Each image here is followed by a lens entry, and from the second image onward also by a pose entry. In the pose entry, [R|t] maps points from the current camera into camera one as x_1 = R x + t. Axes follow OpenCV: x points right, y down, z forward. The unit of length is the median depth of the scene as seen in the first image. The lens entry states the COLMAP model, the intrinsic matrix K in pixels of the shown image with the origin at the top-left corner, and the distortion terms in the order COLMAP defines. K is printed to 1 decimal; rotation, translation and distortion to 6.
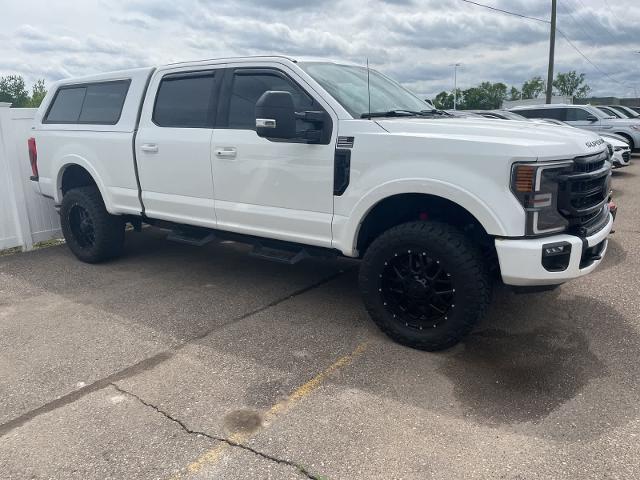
lens RADIAL K [[466.8, 0, 320.5], [0, 466.8, 246.9], [0, 0, 1]] dist [0.035982, -0.045915]
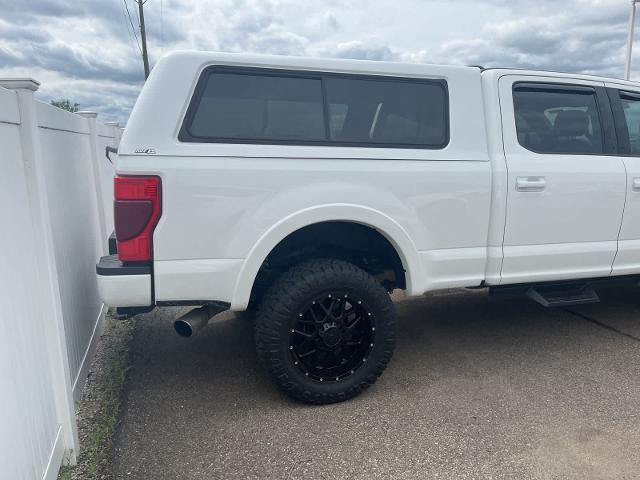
lens RADIAL K [[480.0, 0, 315.6], [0, 480.0, 236.8], [0, 0, 1]] dist [0.070243, -0.098463]
pose [[0.609634, -0.134112, 0.781256, -1.524331], [0.178872, 0.983438, 0.029241, -0.283789], [-0.772238, 0.121918, 0.623526, 1.090396]]
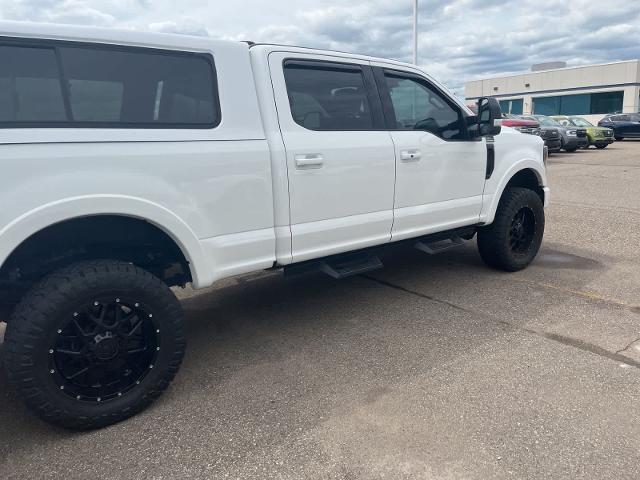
lens RADIAL K [[480.0, 0, 323.4], [0, 480.0, 235.8], [0, 0, 1]] dist [0.070243, -0.098463]
pose [[0.292250, -0.205564, 0.933988, -1.424866], [0.254004, 0.958233, 0.131421, -0.258511], [-0.921993, 0.198829, 0.332258, 1.028732]]
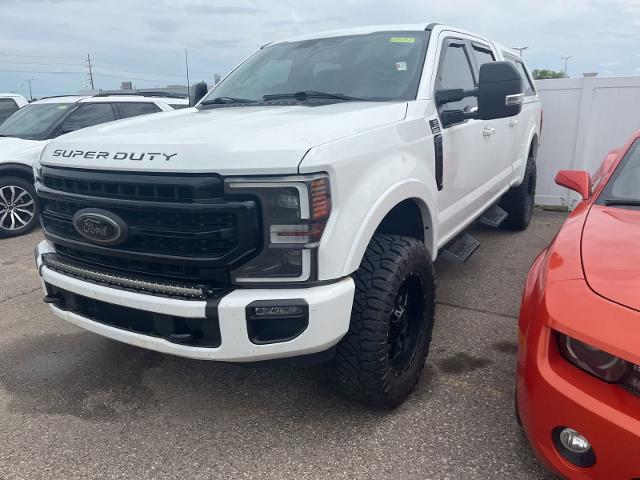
lens RADIAL K [[480.0, 0, 326.0], [0, 480.0, 242.6], [0, 0, 1]] dist [0.070243, -0.098463]
pose [[0.100226, 0.272214, -0.957003, 1.254116], [-0.208899, 0.946164, 0.247253, -0.327711], [0.972788, 0.175136, 0.151695, 1.190015]]
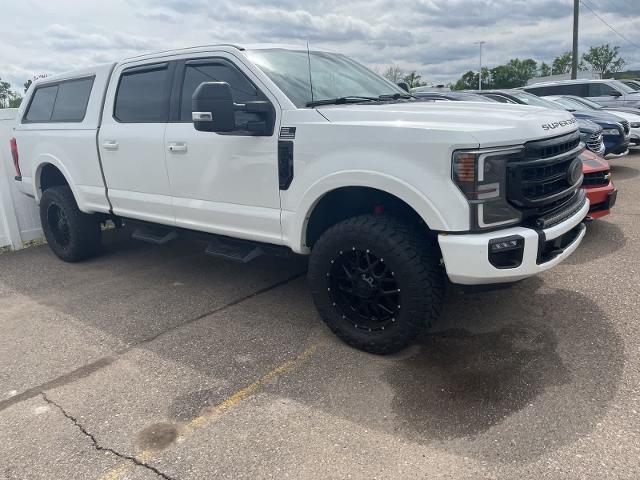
lens RADIAL K [[467.5, 0, 317.4], [0, 467.5, 239.0], [0, 0, 1]] dist [0.031434, -0.039846]
pose [[0.997739, -0.023218, -0.063070, 0.166110], [0.023937, 0.999657, 0.010661, -0.019697], [0.062800, -0.012146, 0.997952, 0.061316]]
